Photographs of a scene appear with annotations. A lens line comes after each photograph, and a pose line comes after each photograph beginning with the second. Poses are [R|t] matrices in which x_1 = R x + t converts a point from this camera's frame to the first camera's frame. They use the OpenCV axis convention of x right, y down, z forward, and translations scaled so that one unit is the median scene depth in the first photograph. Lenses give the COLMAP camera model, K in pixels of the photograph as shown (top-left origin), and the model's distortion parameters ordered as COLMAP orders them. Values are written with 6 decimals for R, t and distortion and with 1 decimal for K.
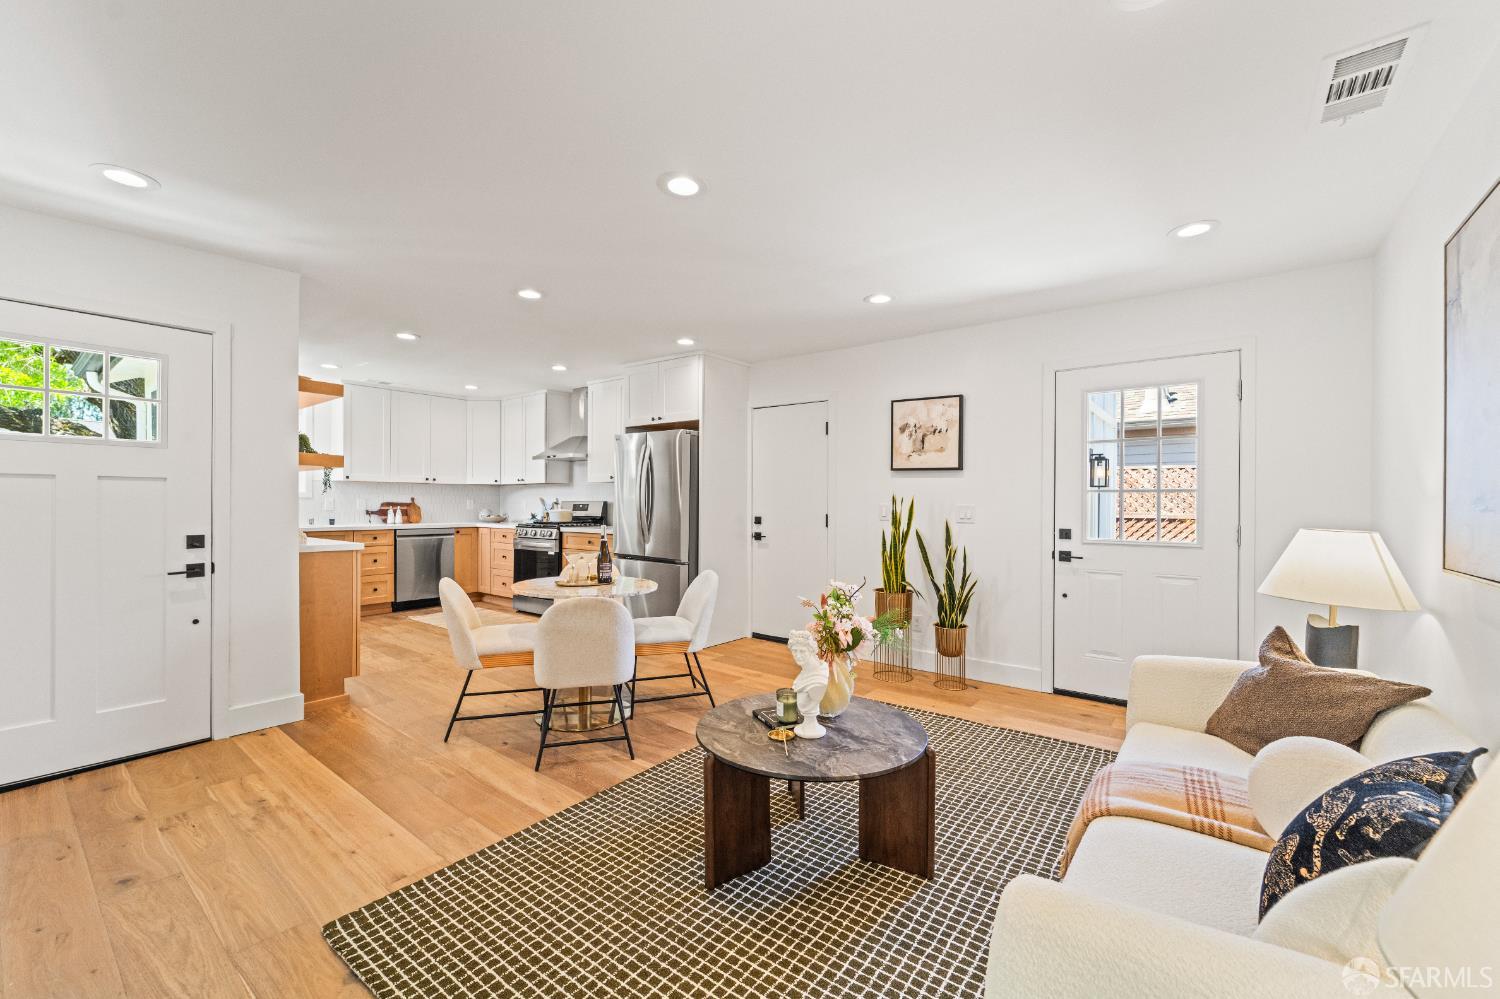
lens RADIAL K [[609.1, 0, 748.3], [0, 609.1, 503.8], [0, 0, 1]] dist [-0.000171, -0.000539]
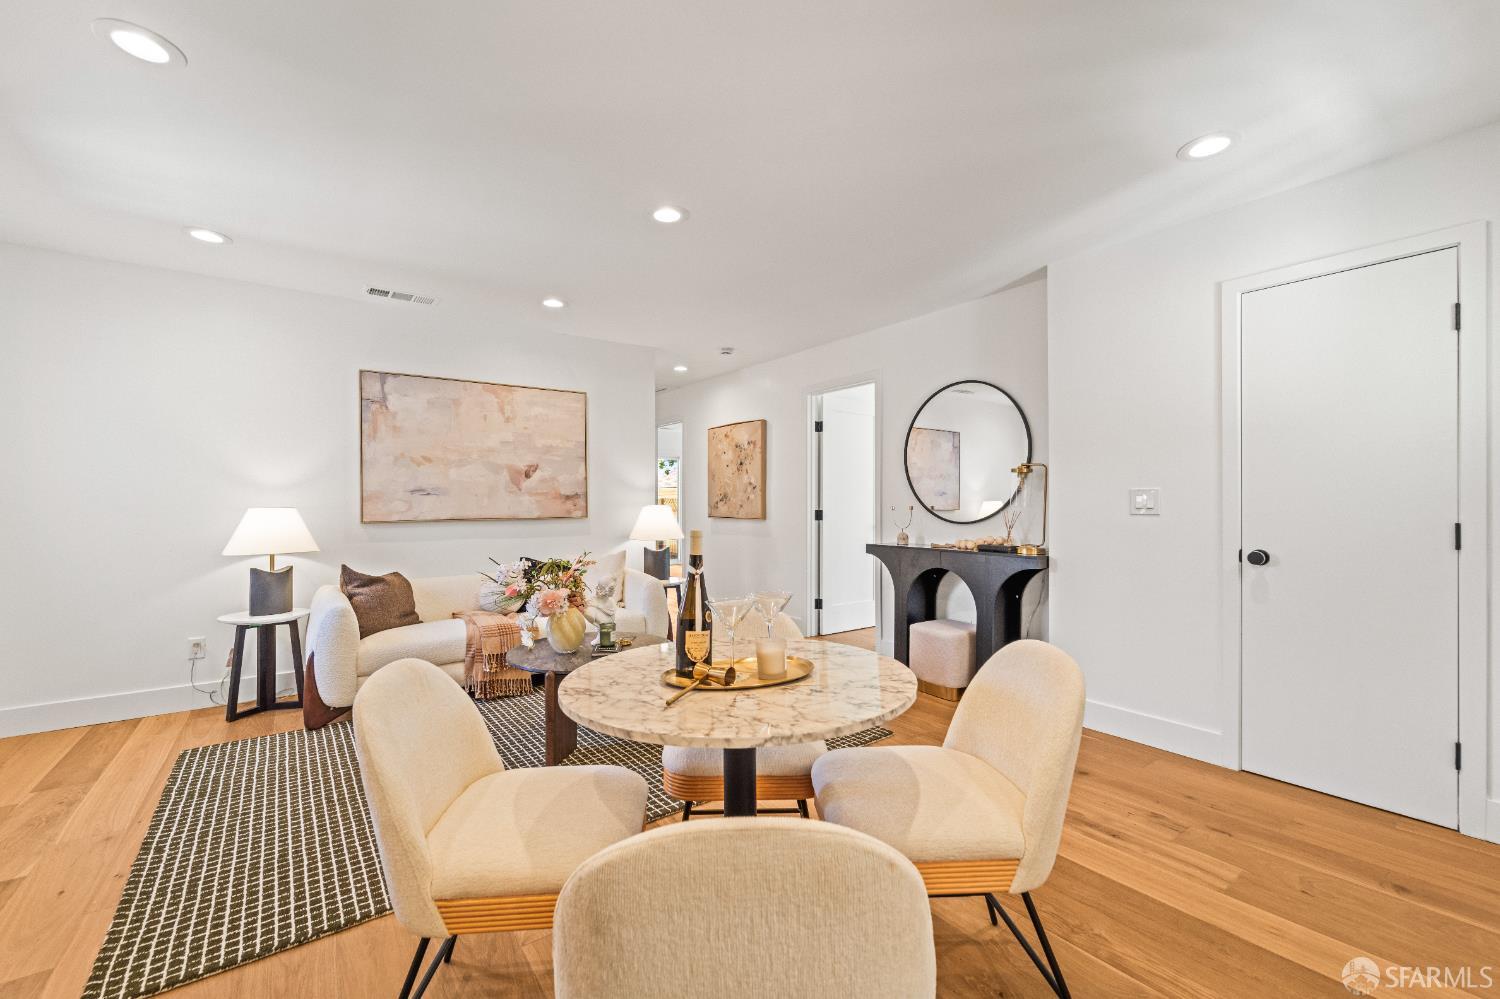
lens RADIAL K [[611.8, 0, 746.1], [0, 611.8, 503.6], [0, 0, 1]] dist [-0.001625, -0.000369]
pose [[-0.962794, -0.001667, 0.270230, -0.217674], [-0.000749, 0.999994, 0.003500, 0.009567], [-0.270234, 0.003167, -0.962789, 0.794278]]
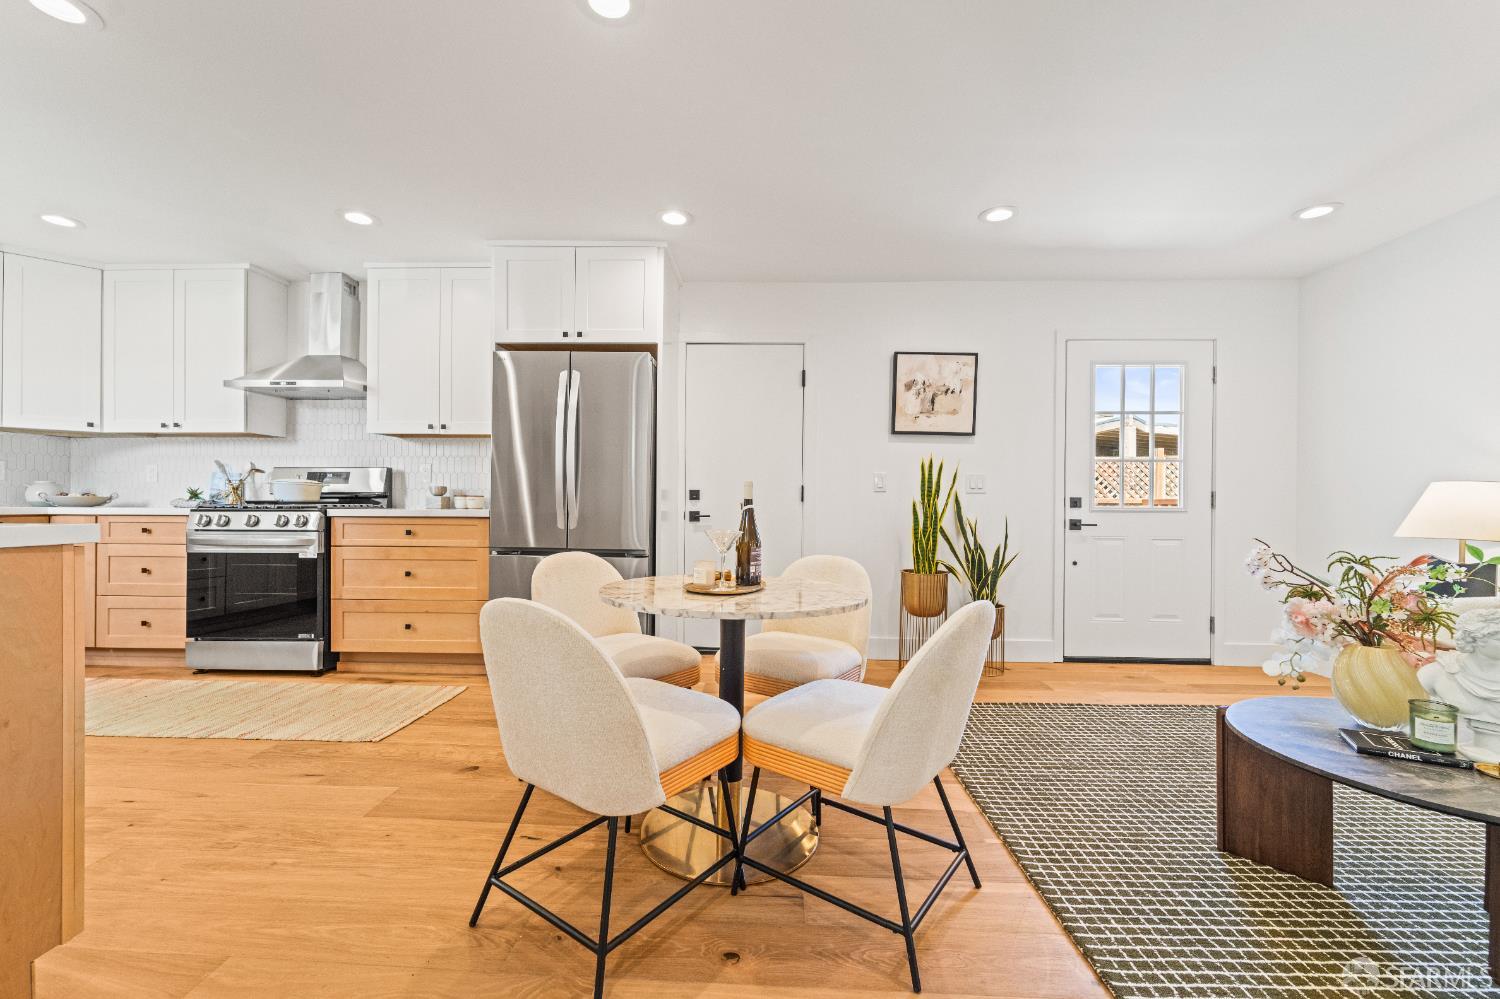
lens RADIAL K [[609.1, 0, 748.3], [0, 609.1, 503.8], [0, 0, 1]] dist [-0.000171, -0.000539]
pose [[0.807833, -0.000116, 0.589412, -0.325073], [-0.002072, 0.999993, 0.003037, 0.031525], [-0.589408, -0.003675, 0.807827, 0.318406]]
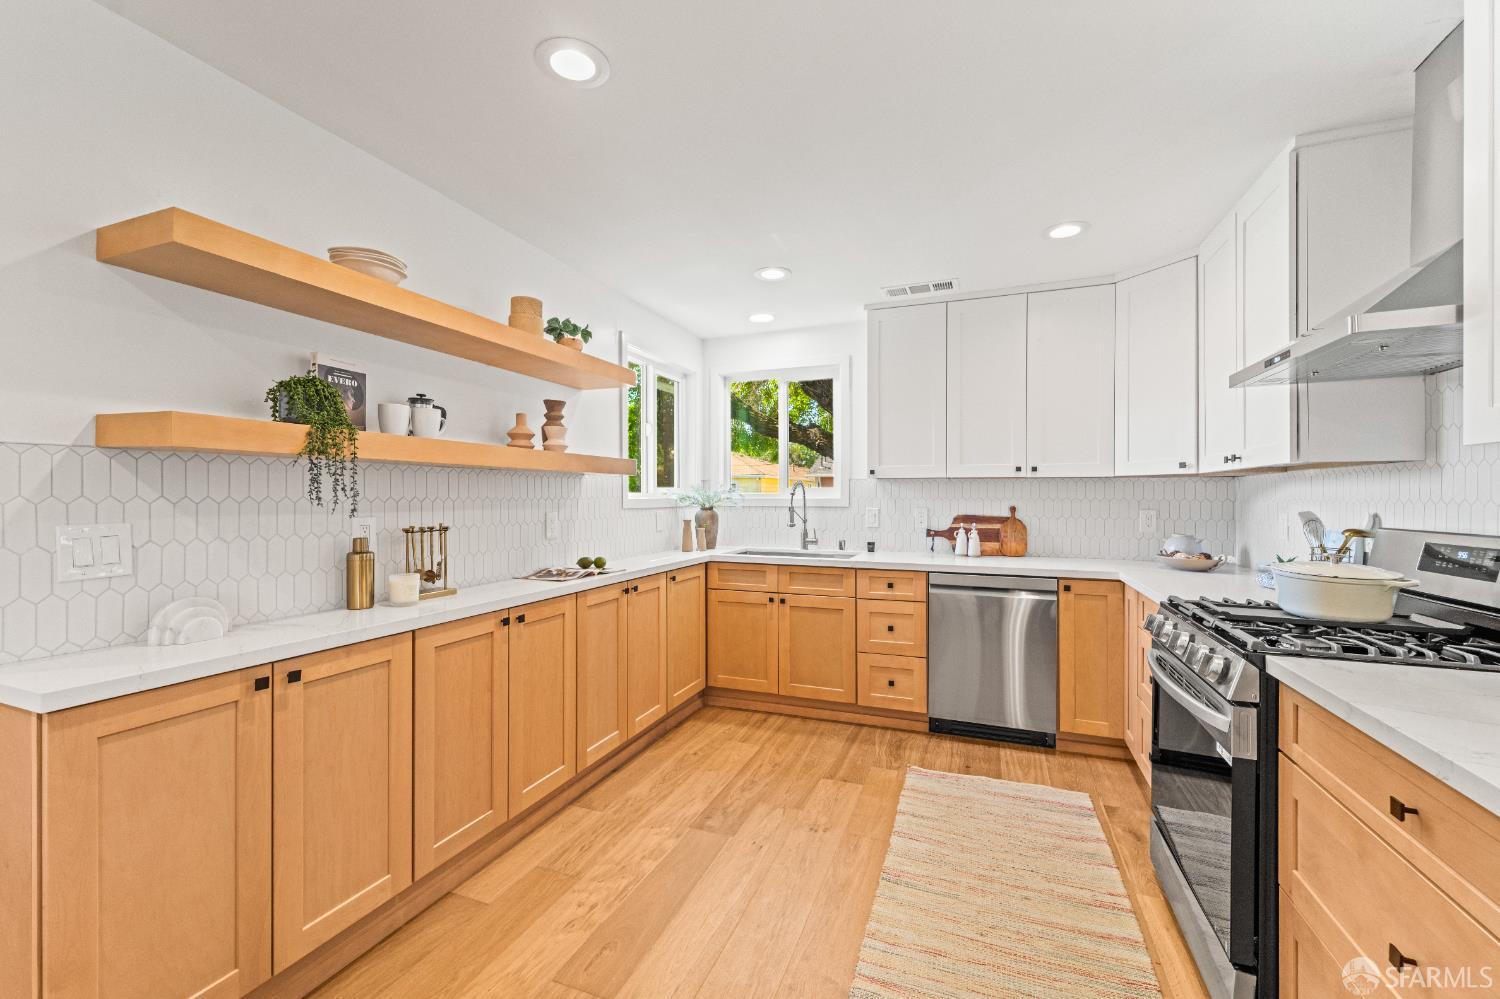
lens RADIAL K [[608.6, 0, 746.4], [0, 608.6, 497.2], [0, 0, 1]] dist [-0.000189, -0.000963]
pose [[0.287789, -0.002788, -0.957690, -0.148305], [-0.001620, 0.999993, -0.003398, -0.018292], [0.957693, 0.002529, 0.287782, 0.749429]]
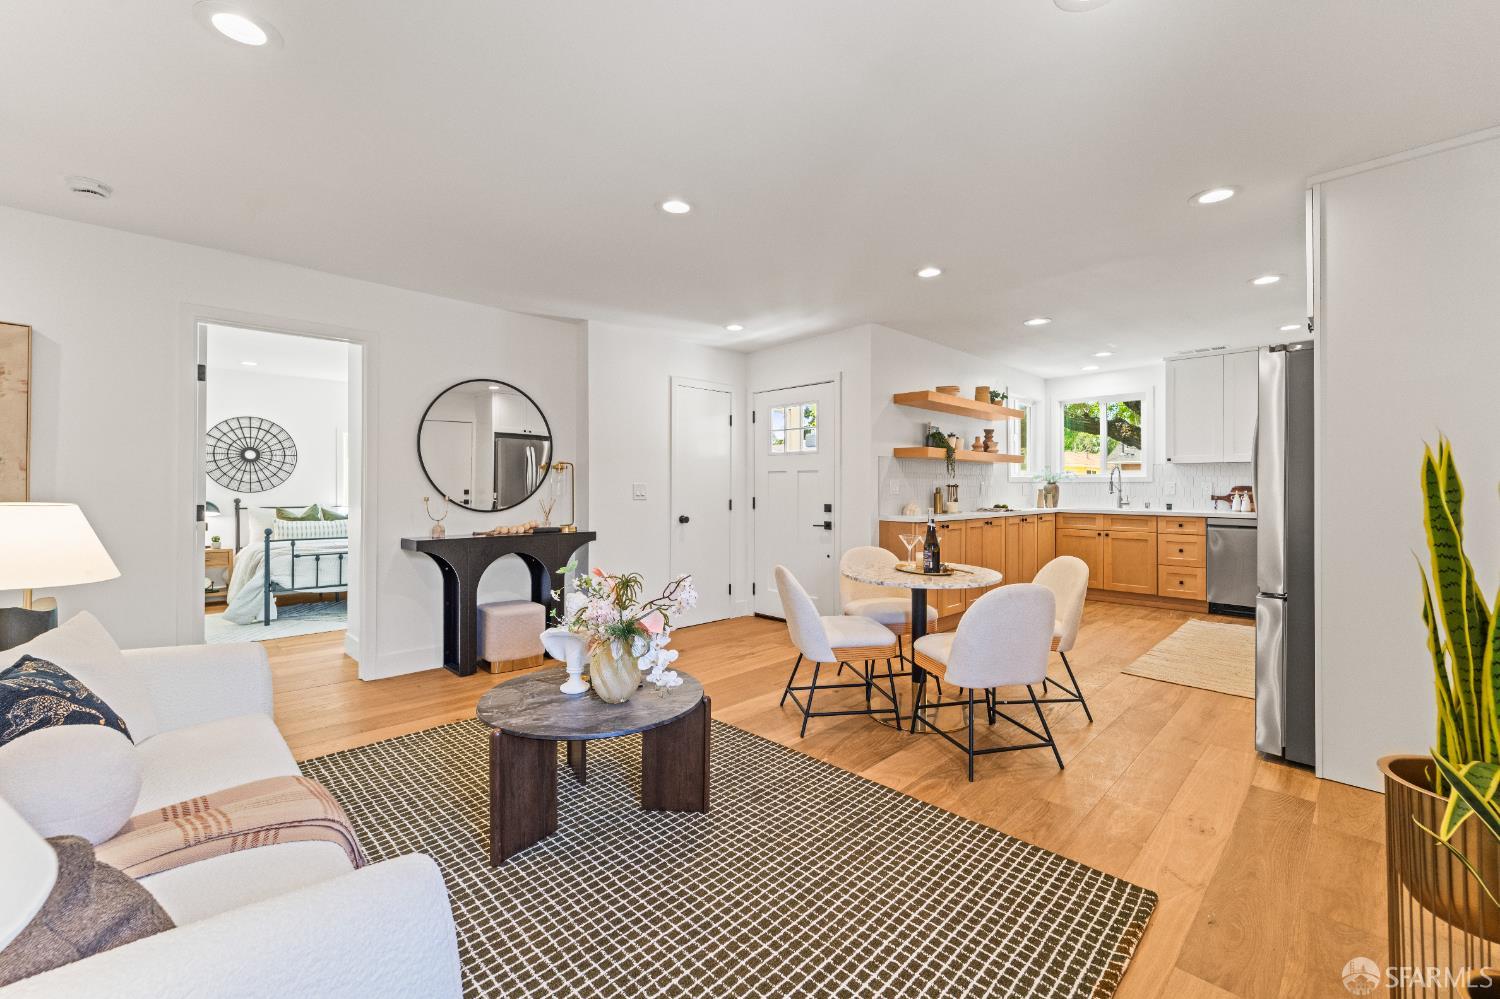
lens RADIAL K [[618.9, 0, 745.0], [0, 618.9, 482.1], [0, 0, 1]] dist [0.002076, 0.000175]
pose [[-0.129760, -0.011353, -0.991480, 0.396130], [-0.005155, 0.999929, -0.010775, 0.005239], [0.991532, 0.003713, -0.129809, 0.490474]]
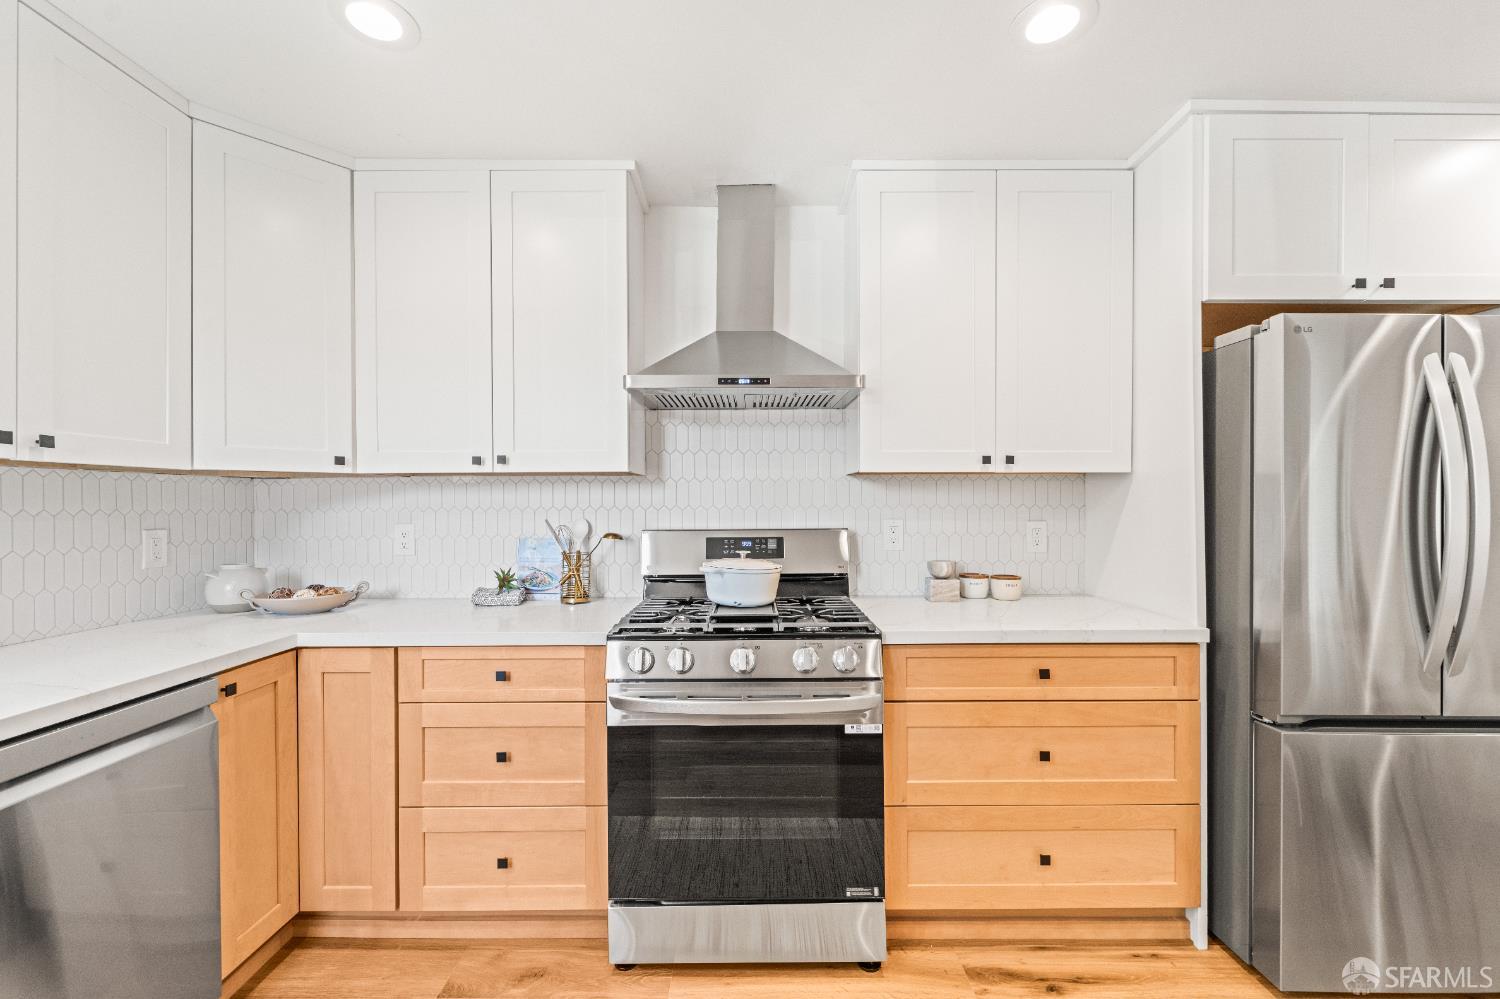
lens RADIAL K [[611.8, 0, 746.1], [0, 611.8, 503.6], [0, 0, 1]] dist [-0.001625, -0.000369]
pose [[0.783827, -0.009145, 0.620911, -0.531757], [0.008532, 0.999956, 0.003957, -0.021432], [-0.620920, 0.002196, 0.783871, 0.814985]]
